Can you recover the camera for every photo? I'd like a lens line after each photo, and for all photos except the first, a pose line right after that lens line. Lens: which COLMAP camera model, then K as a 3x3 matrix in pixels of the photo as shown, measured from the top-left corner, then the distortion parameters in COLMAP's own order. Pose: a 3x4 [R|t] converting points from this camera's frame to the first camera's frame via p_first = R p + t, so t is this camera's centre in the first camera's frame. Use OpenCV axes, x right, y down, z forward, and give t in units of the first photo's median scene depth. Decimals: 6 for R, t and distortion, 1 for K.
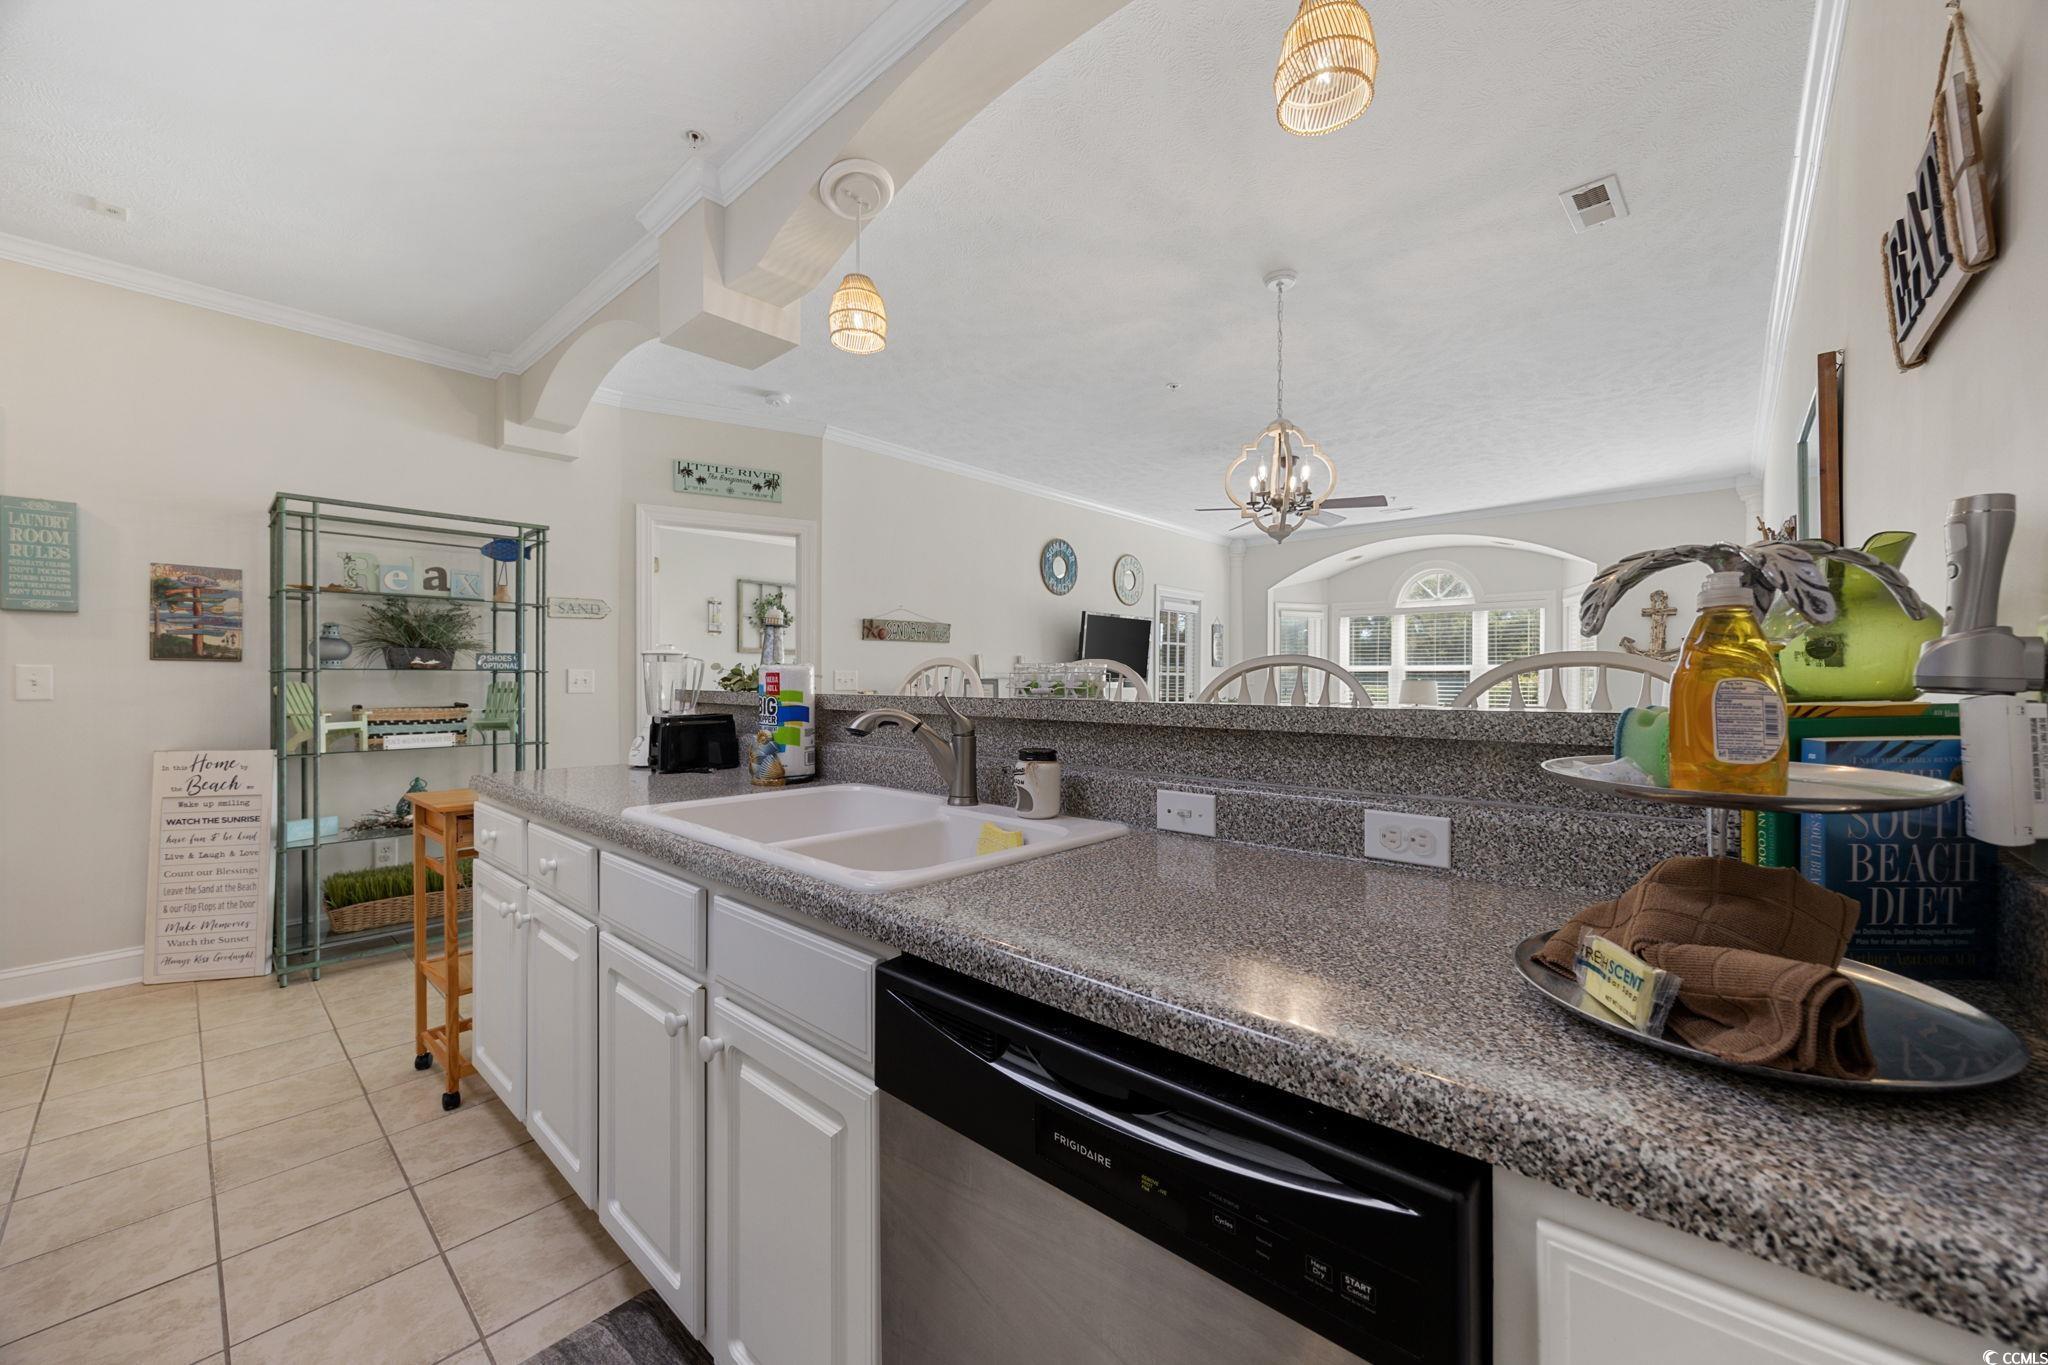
lens RADIAL K [[783.0, 0, 1027.4], [0, 783.0, 672.2], [0, 0, 1]] dist [0.000728, 0.000098]
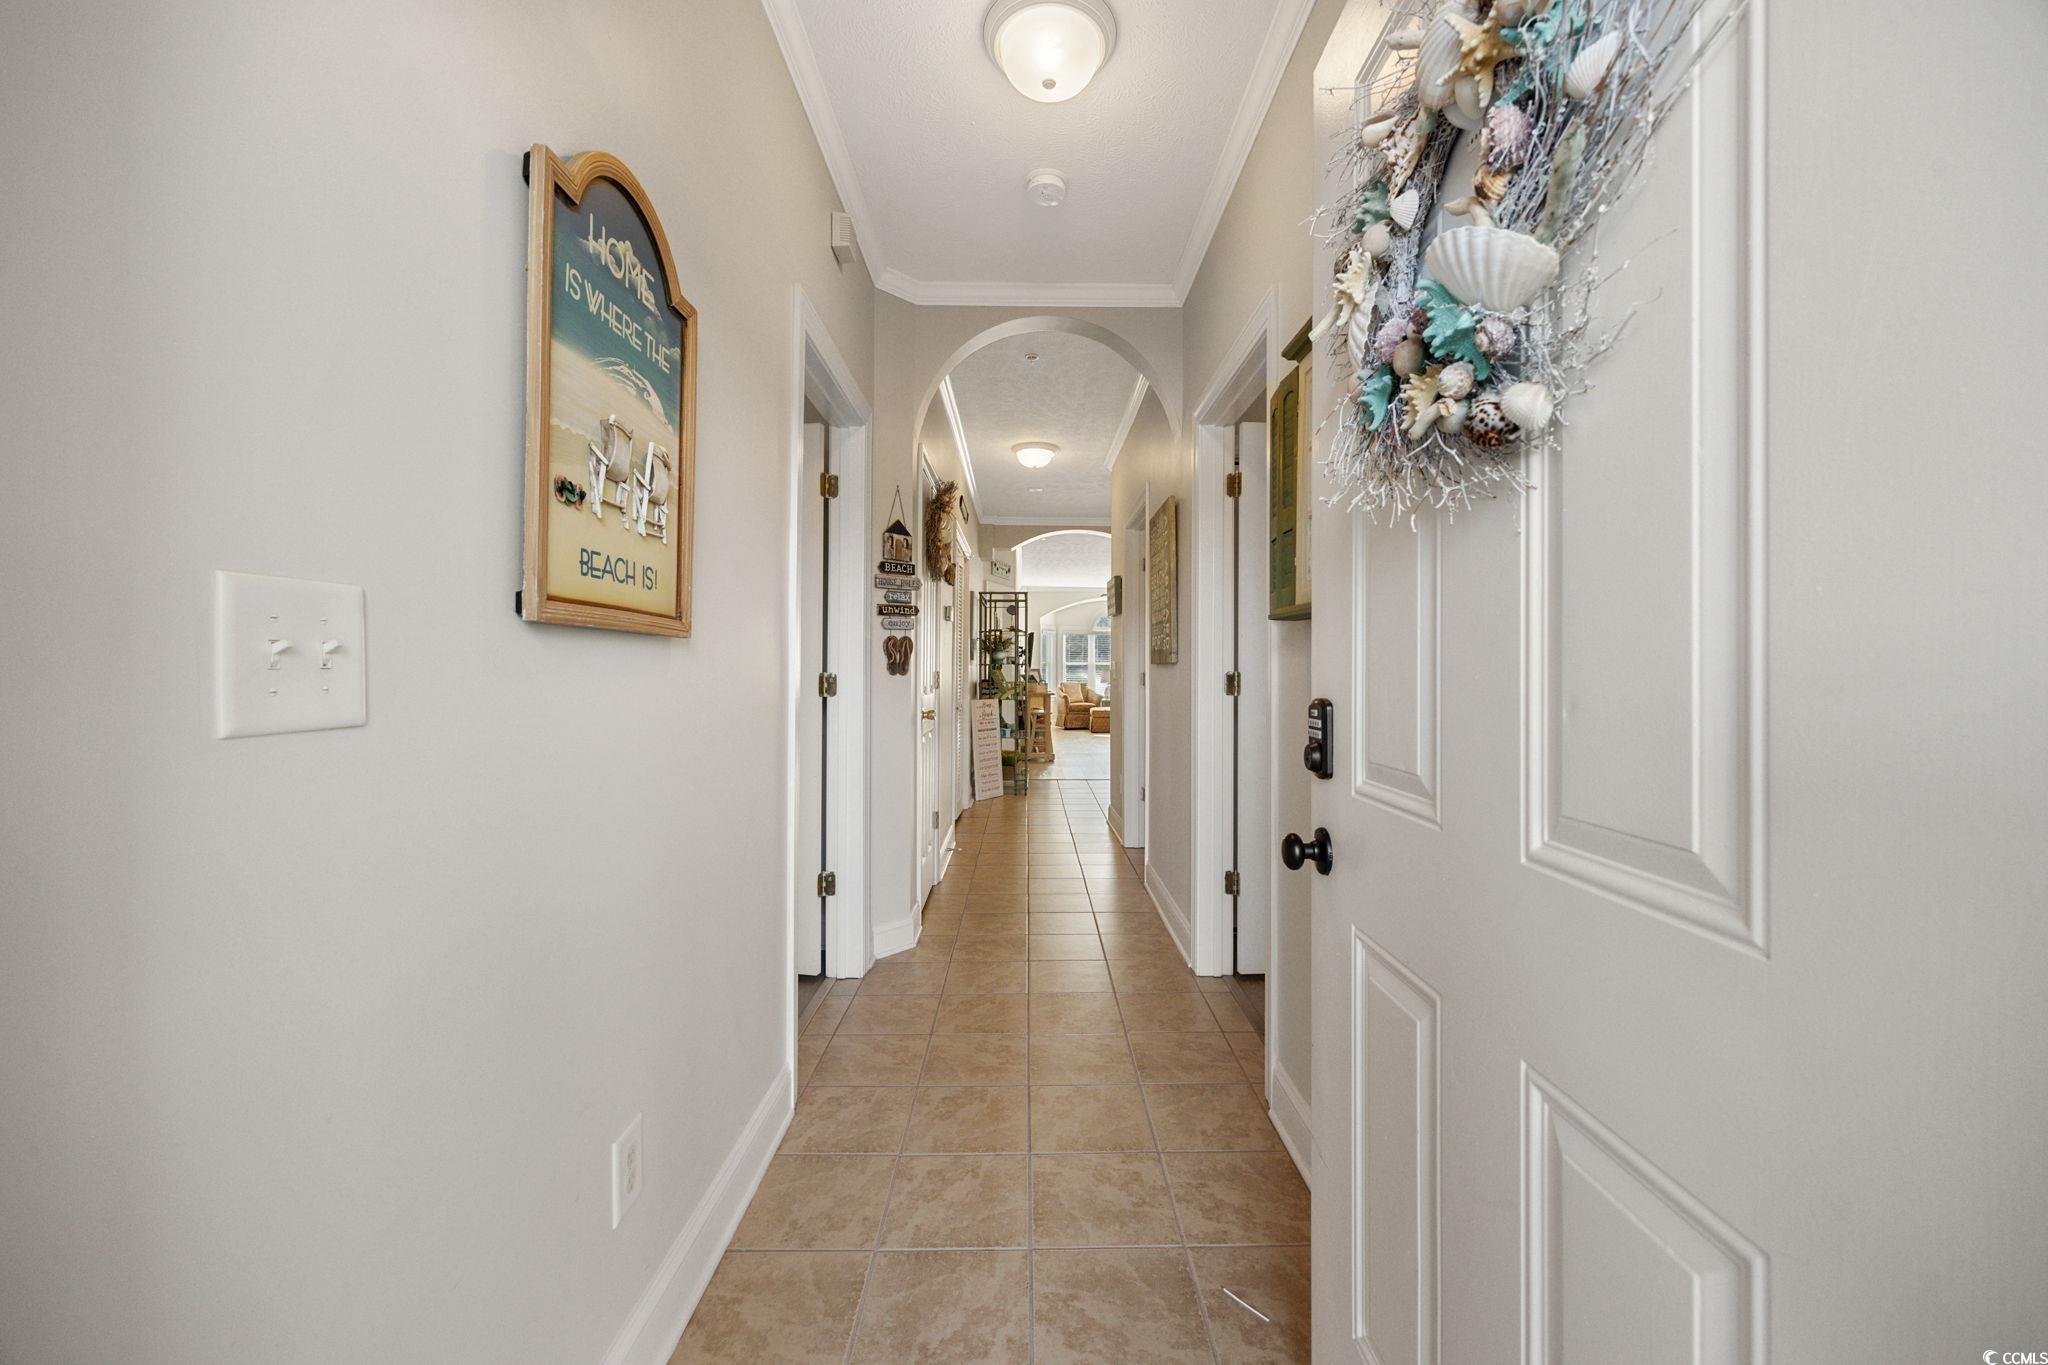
lens RADIAL K [[802.5, 0, 1032.4], [0, 802.5, 676.8], [0, 0, 1]] dist [0.000734, -0.000077]
pose [[0.742368, -0.001164, 0.669992, -0.948781], [-0.007102, 0.999929, 0.009605, 0.011057], [-0.669955, -0.011889, 0.742306, -0.290564]]
